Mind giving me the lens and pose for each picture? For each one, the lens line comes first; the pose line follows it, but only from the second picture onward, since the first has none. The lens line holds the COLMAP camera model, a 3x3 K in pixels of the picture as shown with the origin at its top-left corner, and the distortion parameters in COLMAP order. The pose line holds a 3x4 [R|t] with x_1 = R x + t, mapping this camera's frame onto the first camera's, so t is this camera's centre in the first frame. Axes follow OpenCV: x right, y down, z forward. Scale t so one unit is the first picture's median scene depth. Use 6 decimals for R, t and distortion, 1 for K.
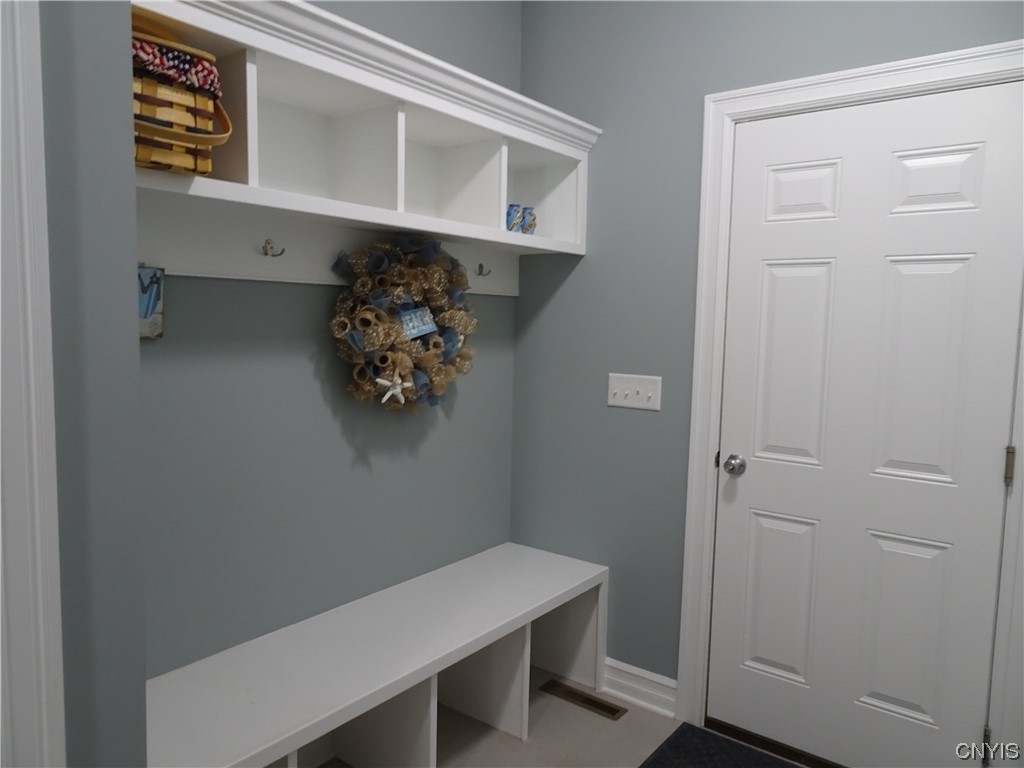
lens RADIAL K [[721.5, 0, 528.8], [0, 721.5, 383.9], [0, 0, 1]] dist [0.005029, -0.002909]
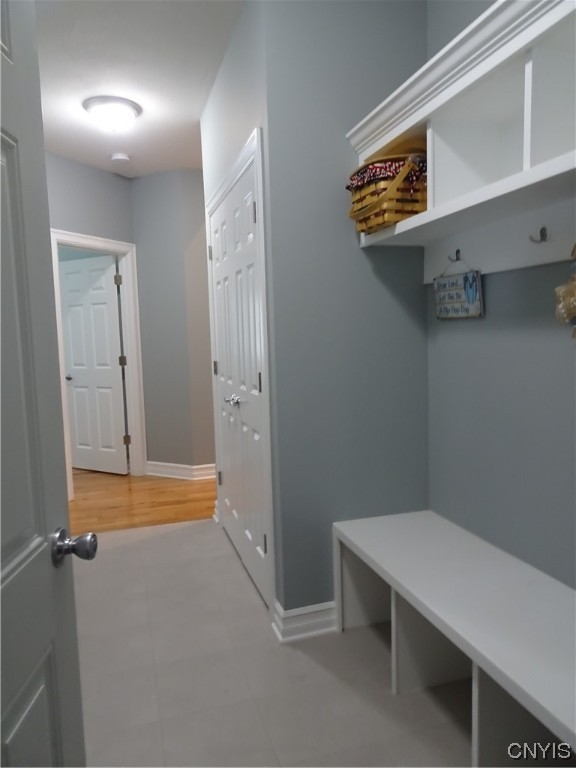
lens RADIAL K [[548.7, 0, 288.0], [0, 548.7, 384.0], [0, 0, 1]] dist [0.010171, 0.001622]
pose [[-0.586322, 0.054135, -0.808267, 0.684861], [-0.070973, 0.990495, 0.117824, -0.030931], [0.806963, 0.126448, -0.576907, 1.380167]]
